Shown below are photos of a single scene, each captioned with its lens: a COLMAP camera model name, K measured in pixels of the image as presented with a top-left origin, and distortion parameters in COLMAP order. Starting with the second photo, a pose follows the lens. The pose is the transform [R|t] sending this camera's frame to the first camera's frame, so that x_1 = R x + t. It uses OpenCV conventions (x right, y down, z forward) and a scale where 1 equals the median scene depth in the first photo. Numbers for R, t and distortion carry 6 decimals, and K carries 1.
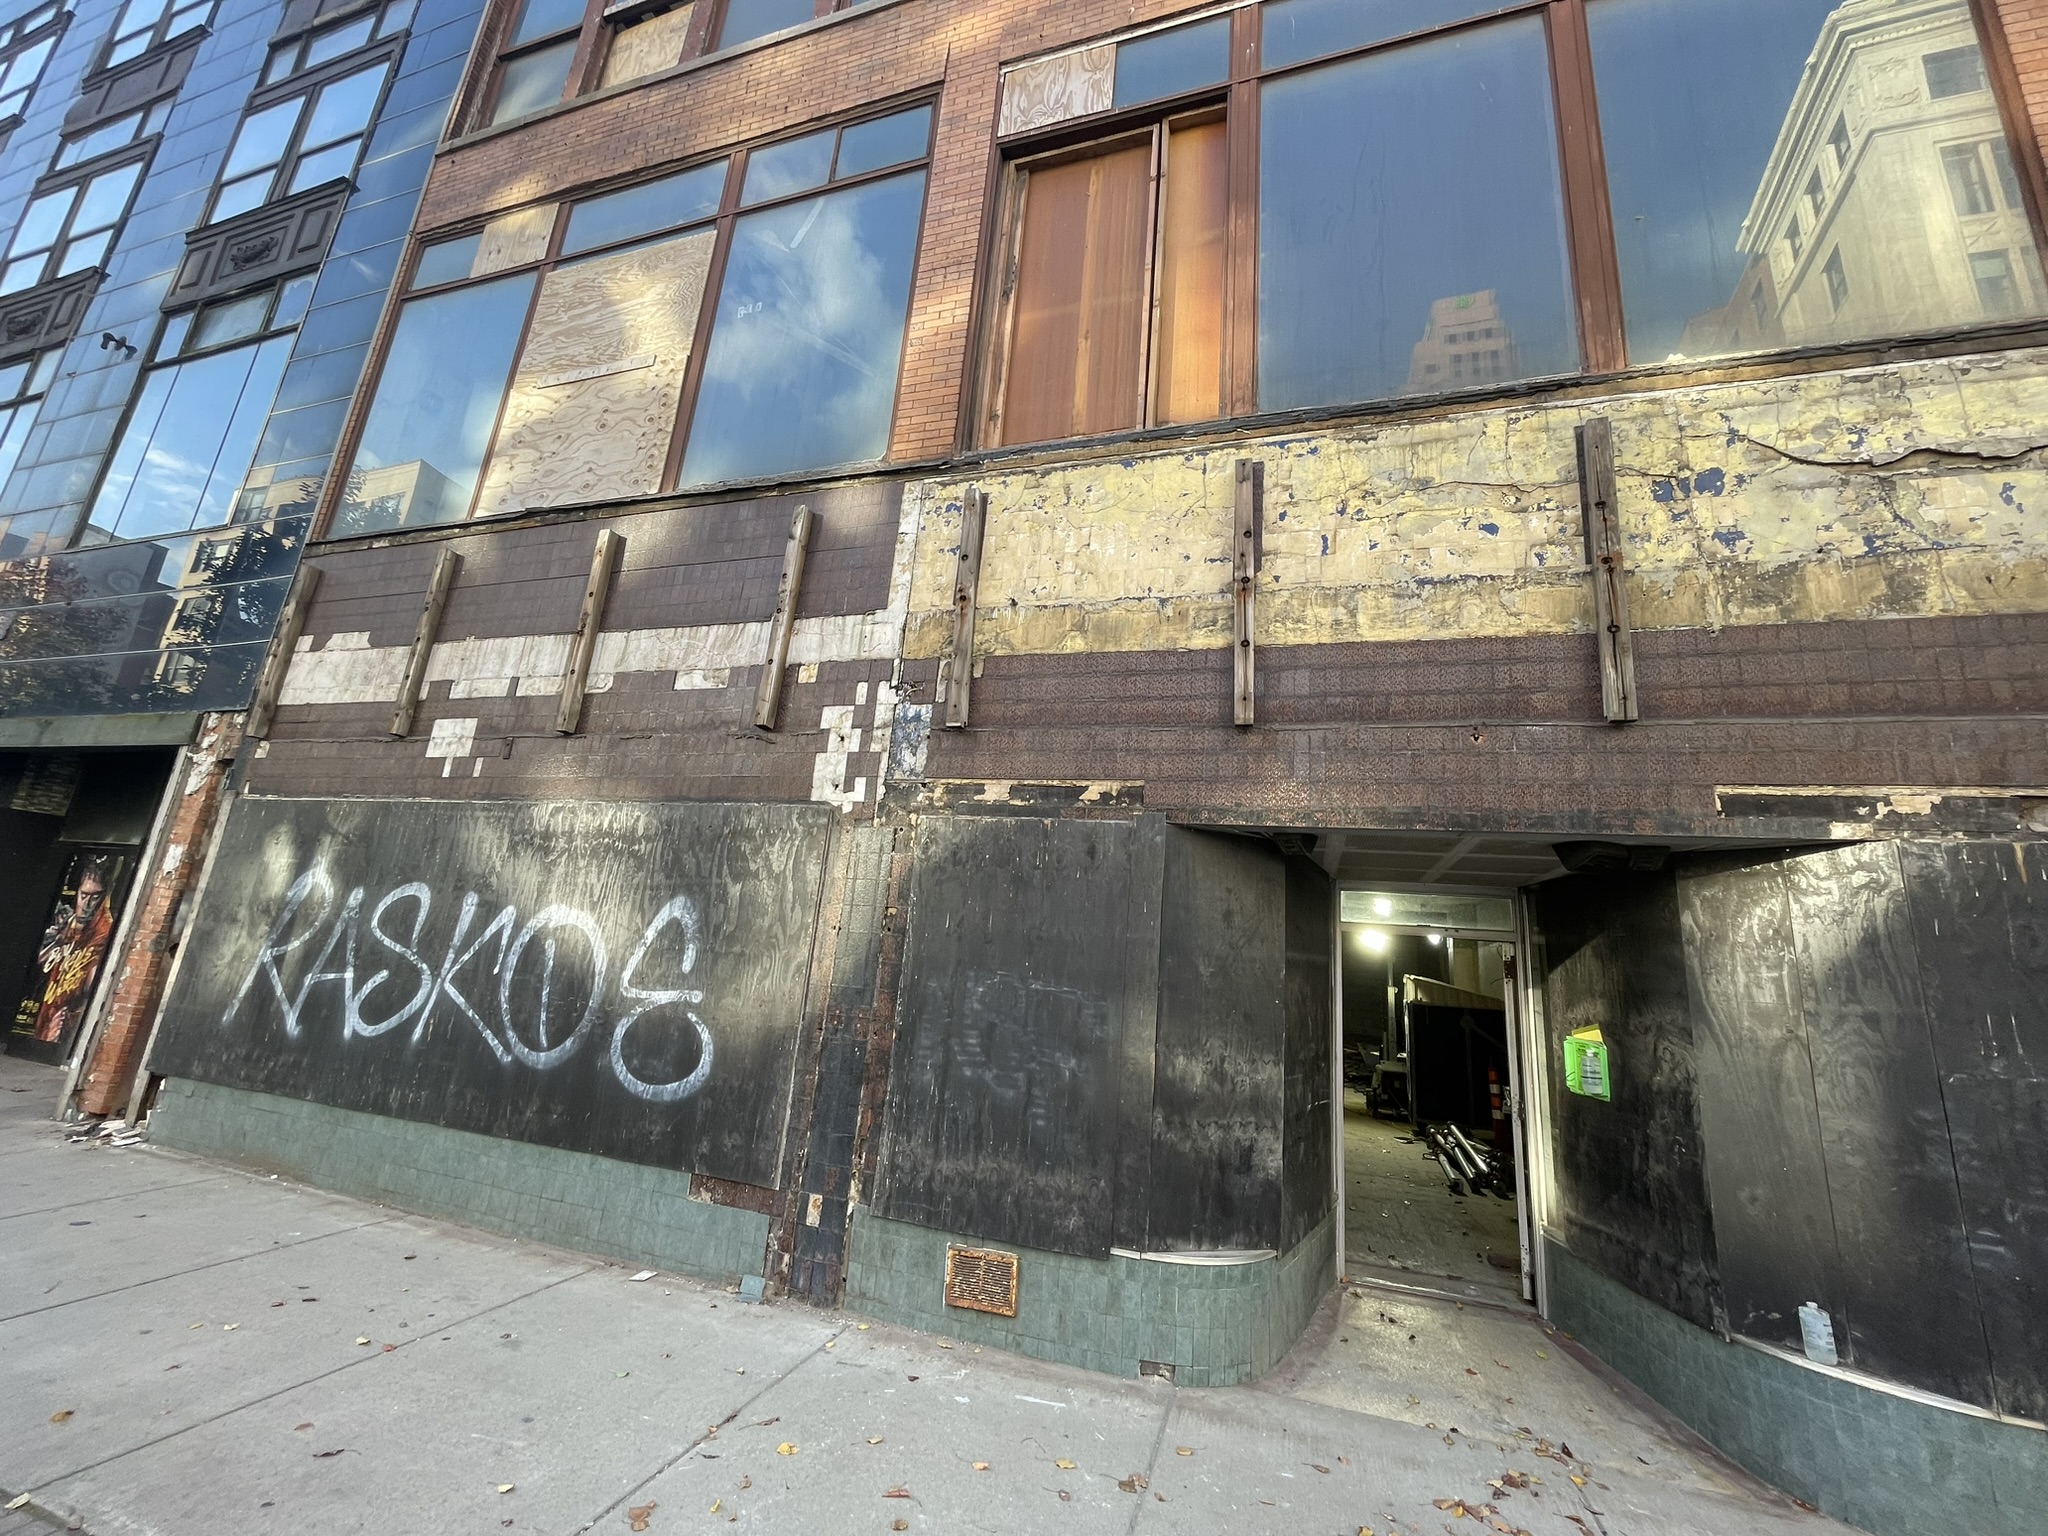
lens RADIAL K [[821.8, 0, 1026.1], [0, 821.8, 767.7], [0, 0, 1]] dist [-0.006785, 0.000247]
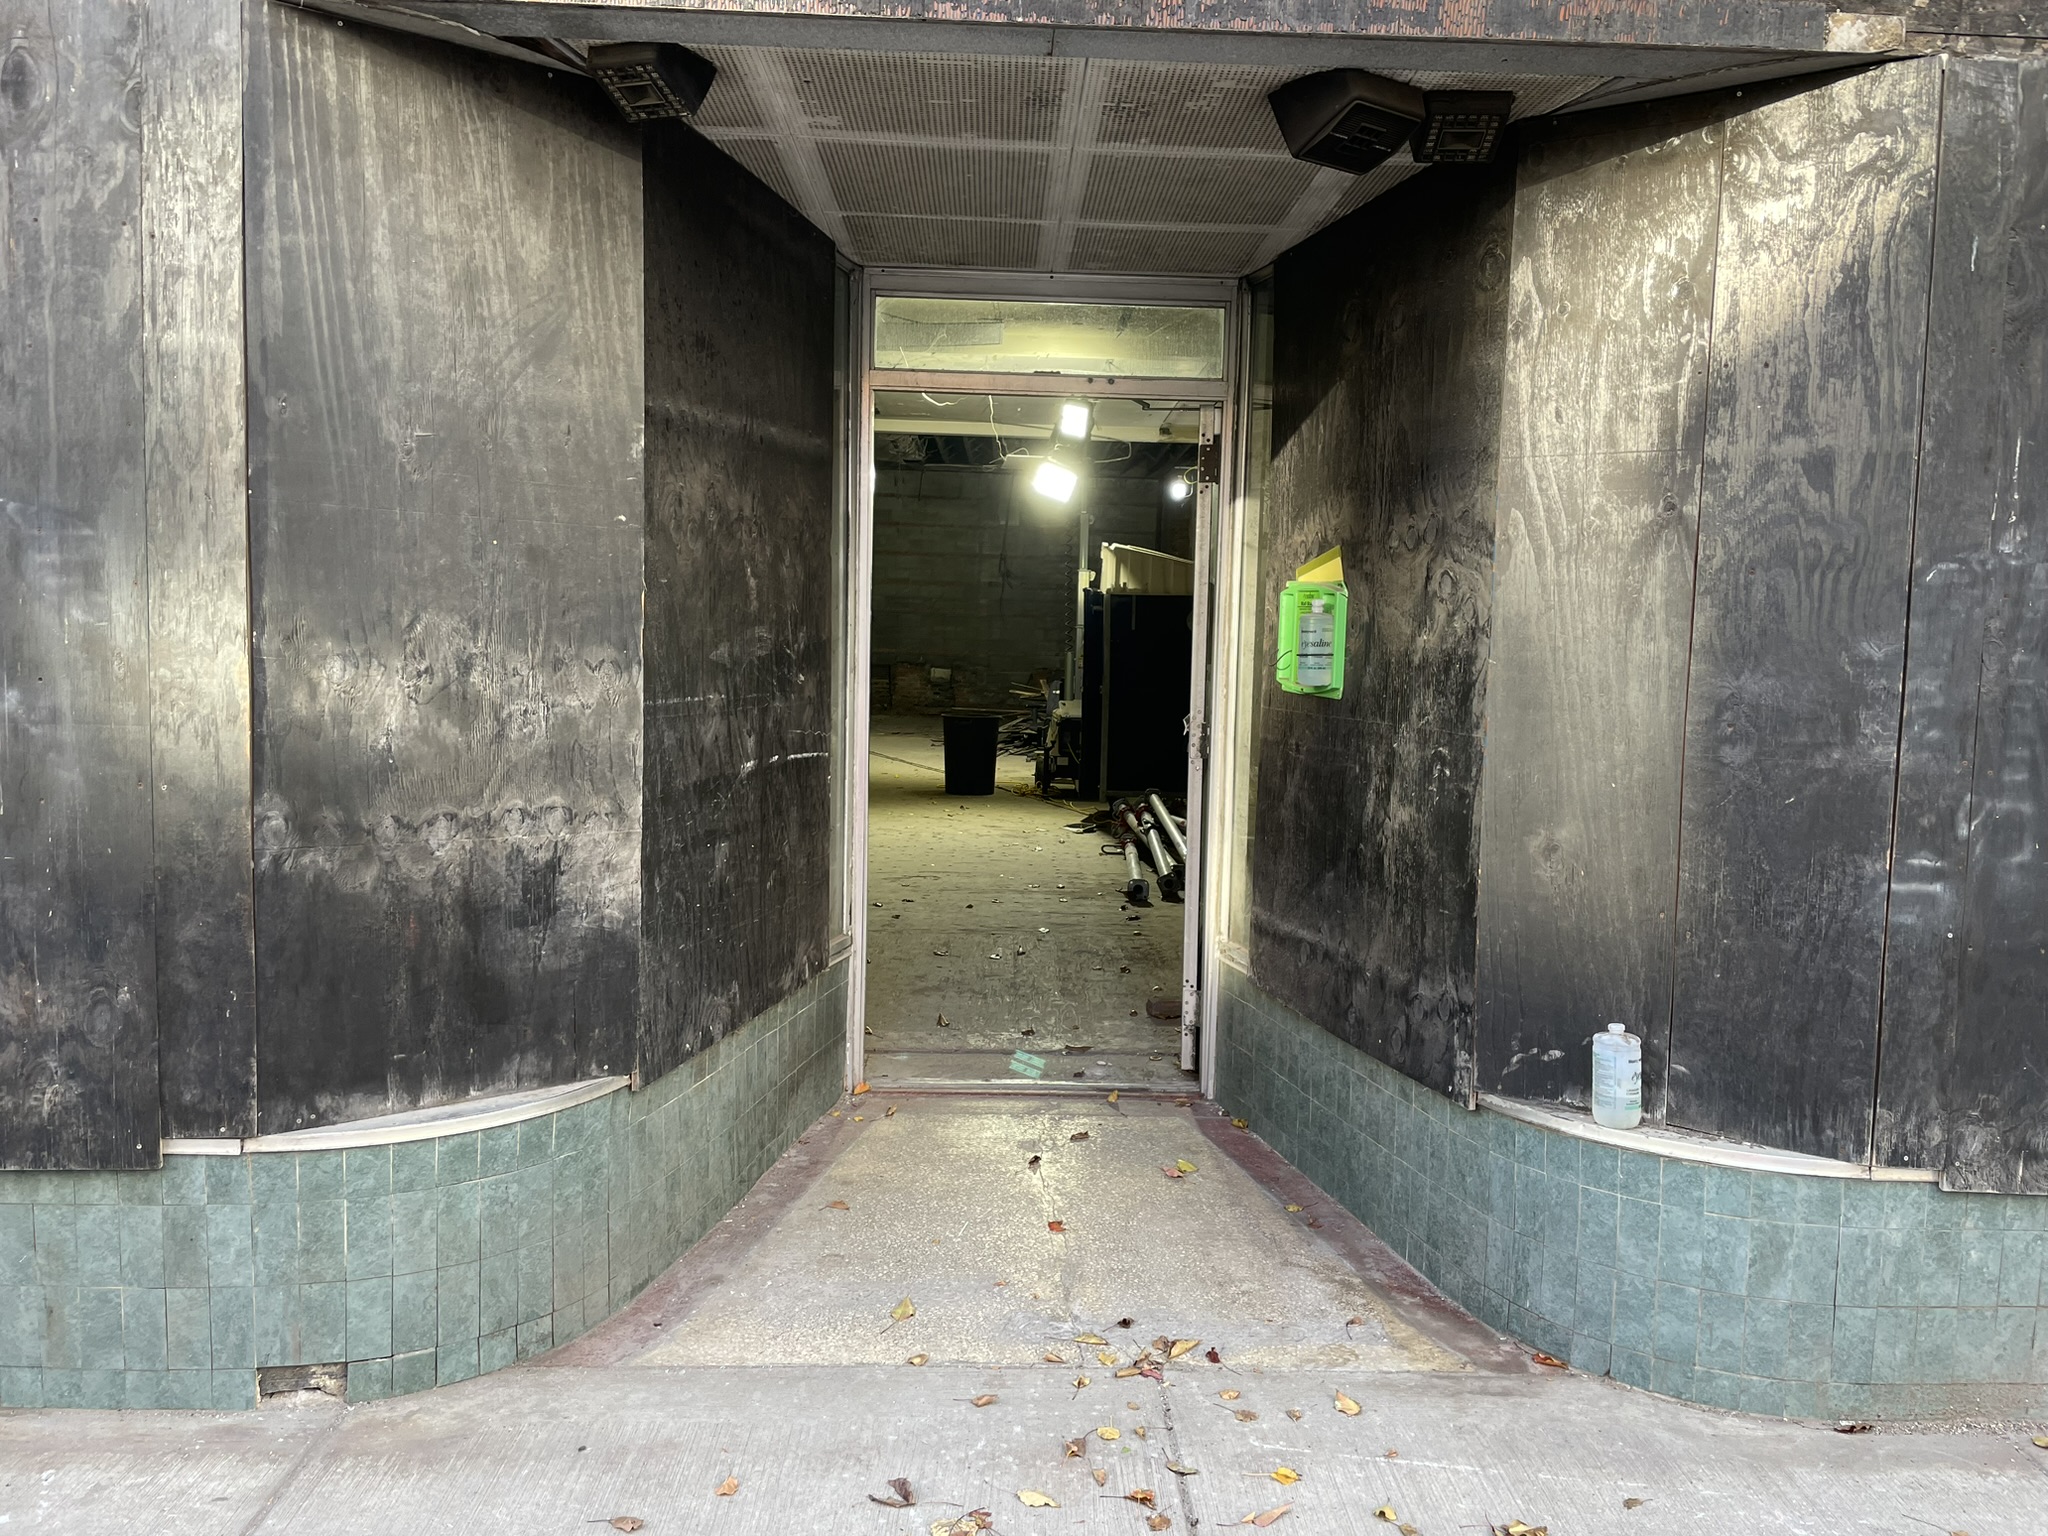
lens RADIAL K [[1550.0, 0, 1024.5], [0, 1550.0, 764.0], [0, 0, 1]] dist [0.045657, -0.064101]
pose [[0.941535, -0.089650, 0.324768, 0.271134], [-0.028792, 0.939012, 0.342678, 0.155945], [-0.335682, -0.331994, 0.881531, 0.275464]]
